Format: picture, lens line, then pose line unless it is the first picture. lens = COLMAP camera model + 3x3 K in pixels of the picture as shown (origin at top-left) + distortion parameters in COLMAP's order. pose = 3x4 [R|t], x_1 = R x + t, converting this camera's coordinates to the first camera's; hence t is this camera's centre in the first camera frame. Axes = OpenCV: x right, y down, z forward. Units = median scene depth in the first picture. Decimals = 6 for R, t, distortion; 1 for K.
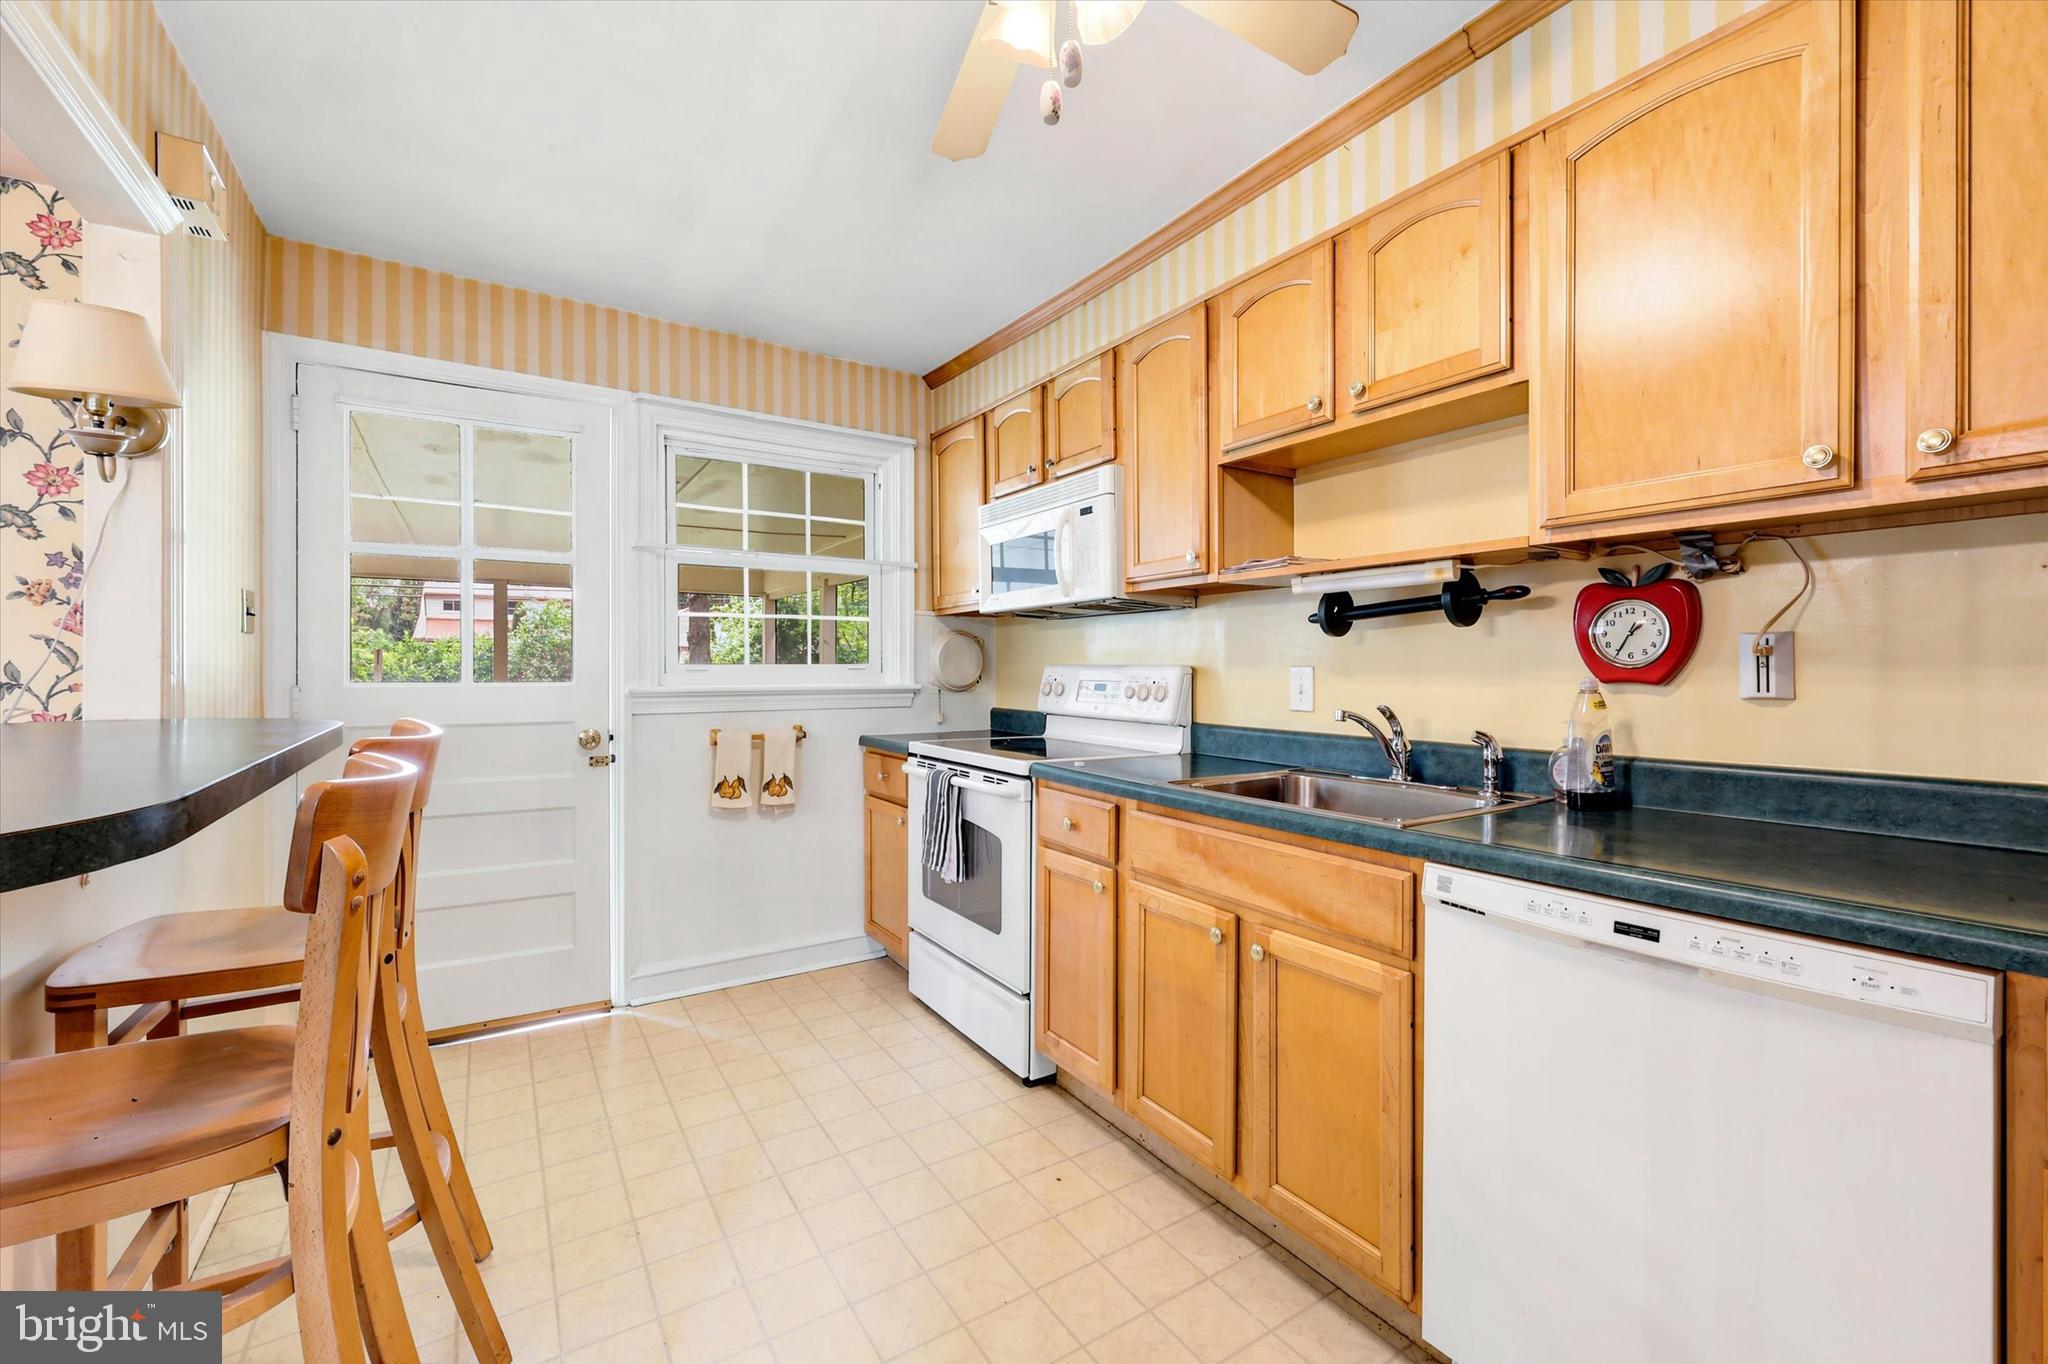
lens RADIAL K [[838.8, 0, 1022.1], [0, 838.8, 670.6], [0, 0, 1]] dist [0.013197, 0.000058]
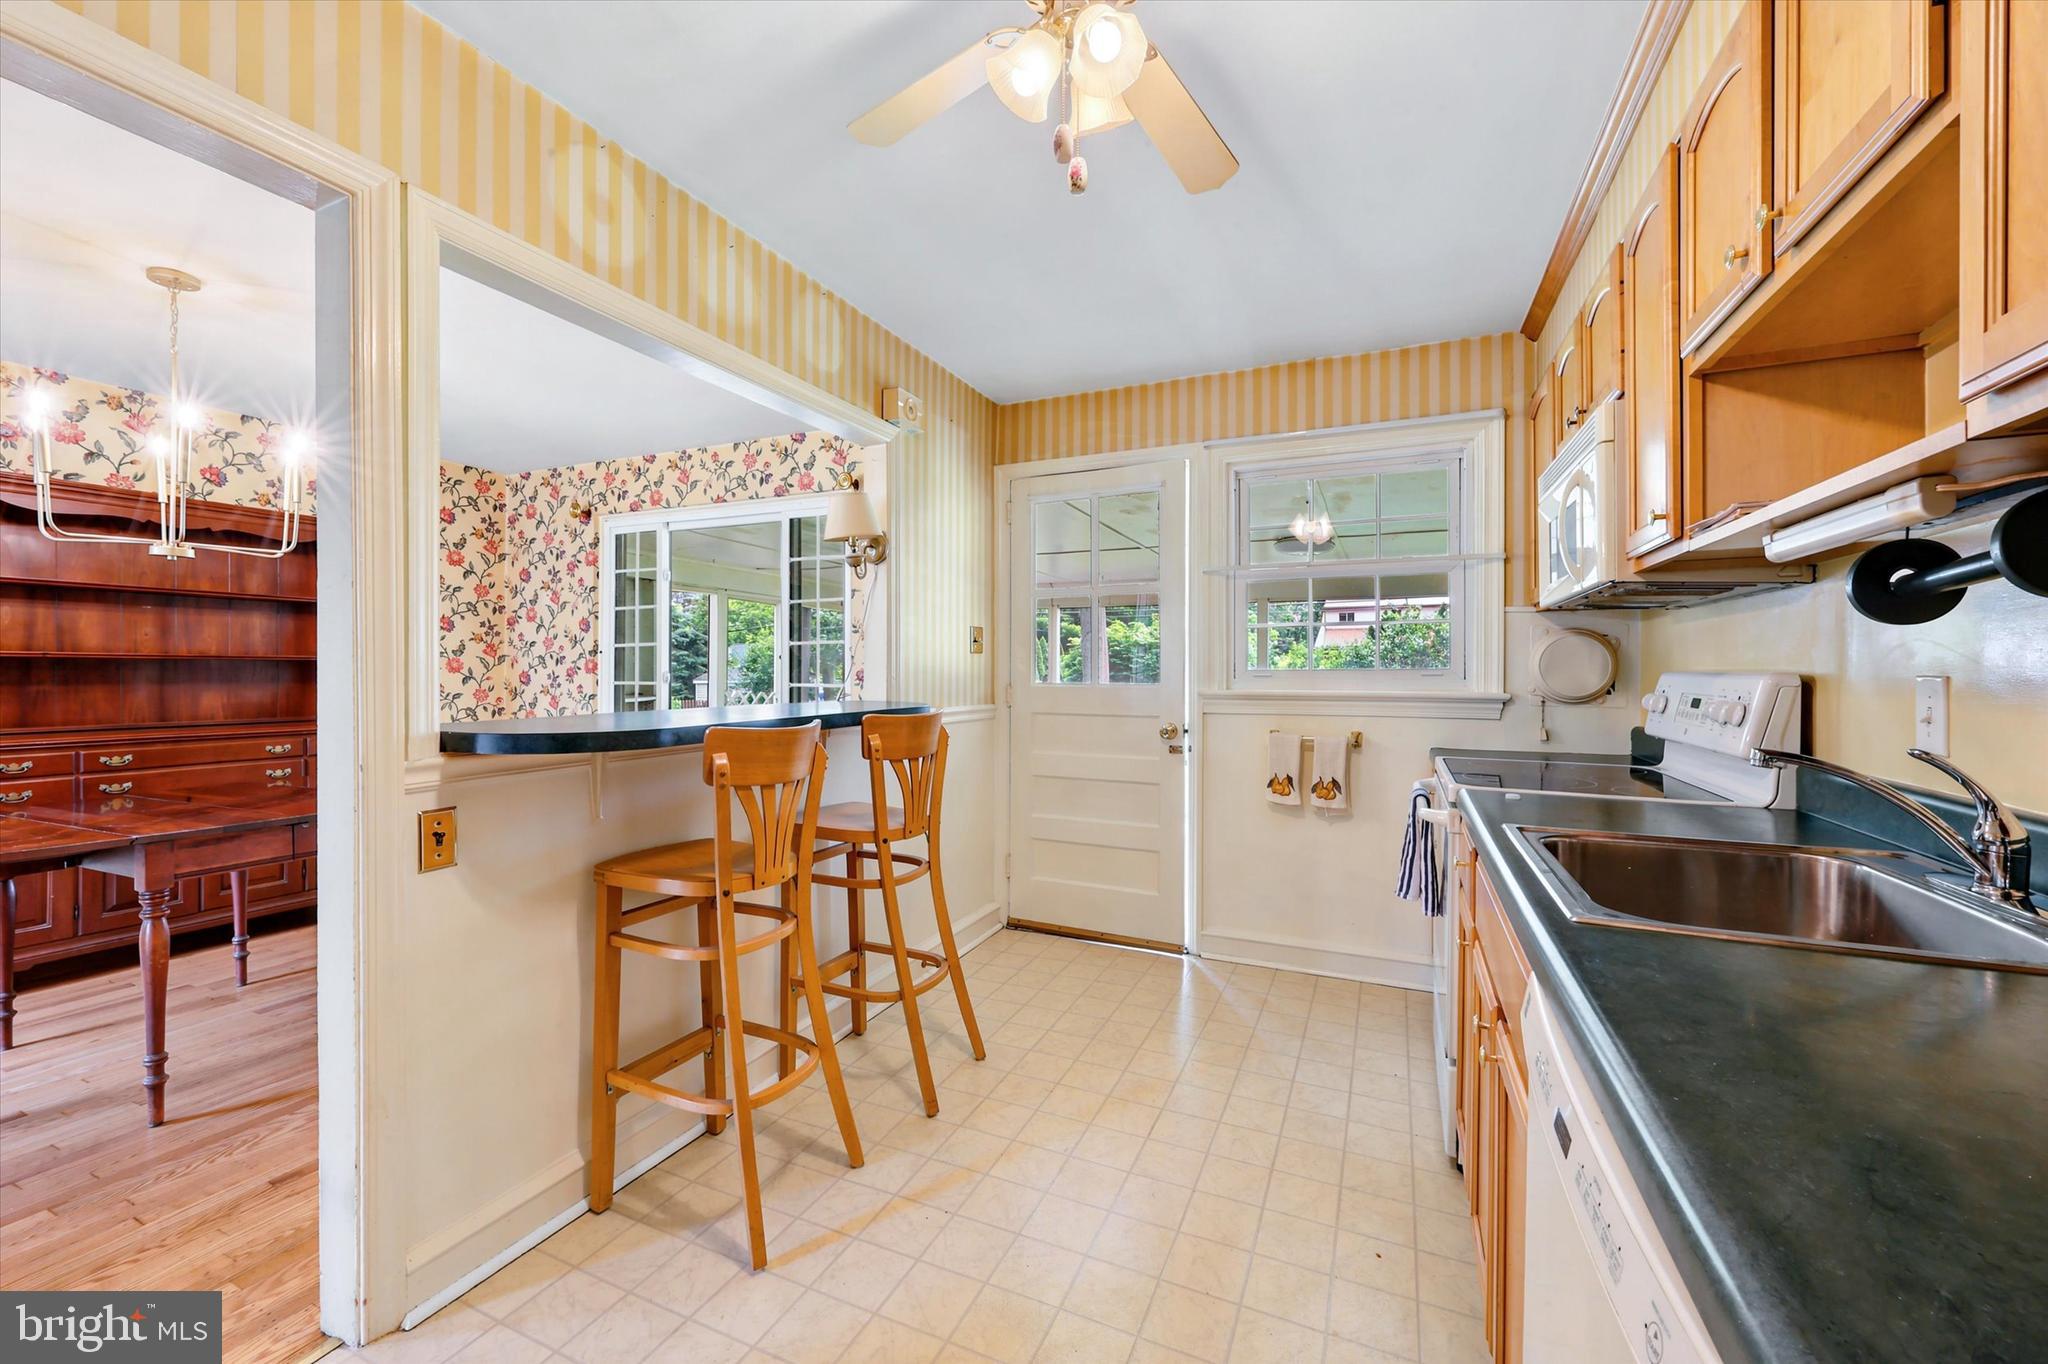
lens RADIAL K [[830.2, 0, 1017.2], [0, 830.2, 677.2], [0, 0, 1]] dist [-0.000844, -0.000138]
pose [[0.538868, 0.005762, -0.842371, 0.414366], [-0.003688, 0.999983, 0.004481, -0.002960], [0.842382, 0.000692, 0.538880, 0.156707]]
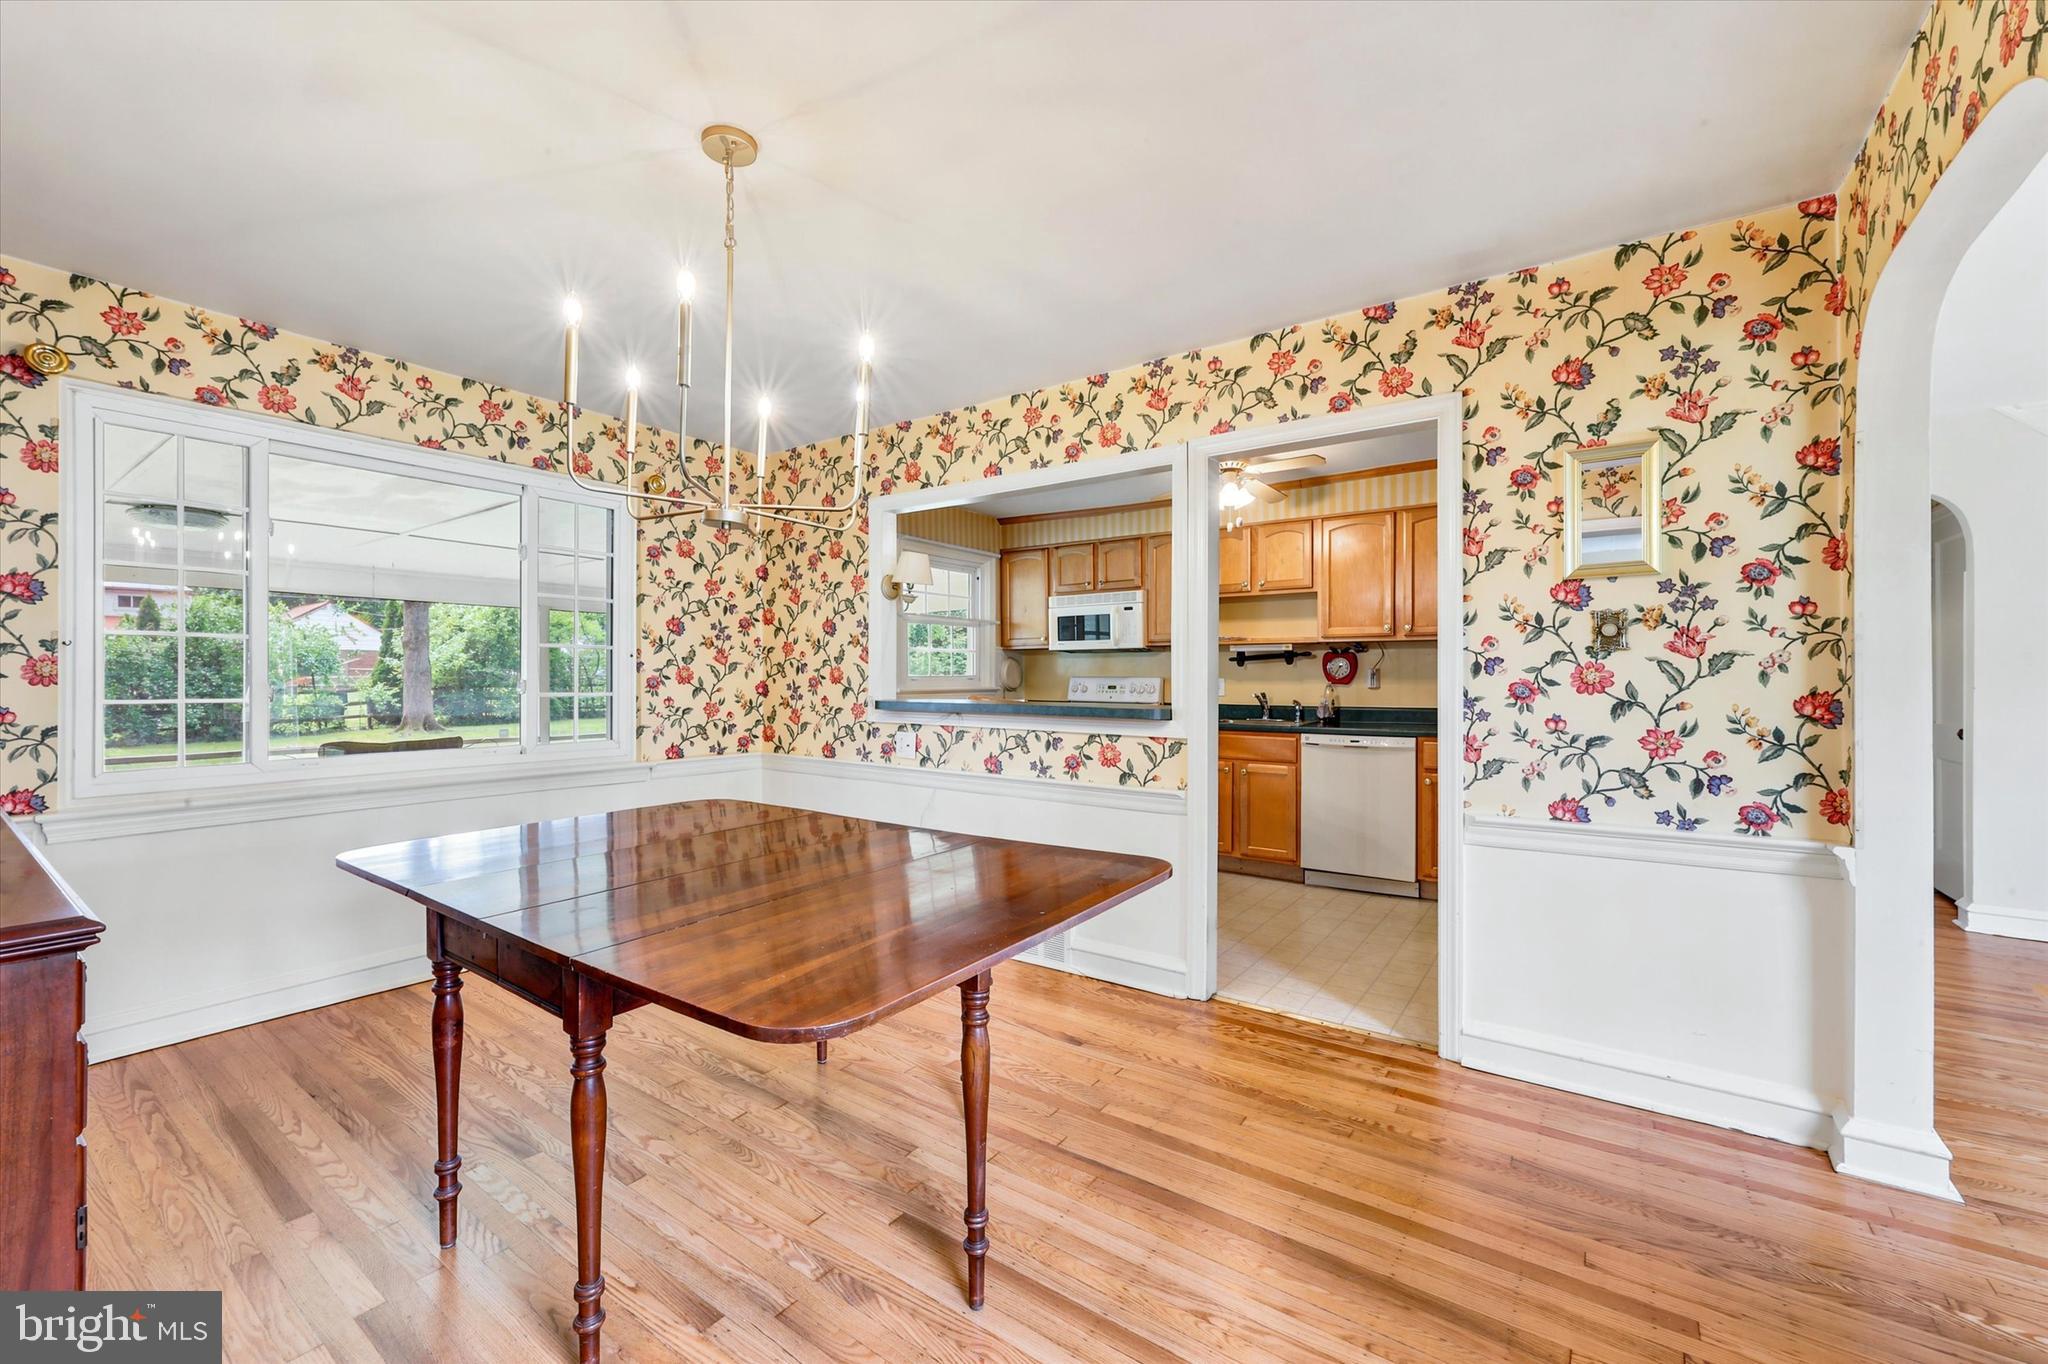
lens RADIAL K [[830.2, 0, 1017.2], [0, 830.2, 677.2], [0, 0, 1]] dist [-0.000844, -0.000138]
pose [[0.931787, -0.000741, 0.363004, -0.963546], [0.000964, 0.999999, -0.000434, -0.005875], [-0.363003, 0.000754, 0.931788, -0.920610]]
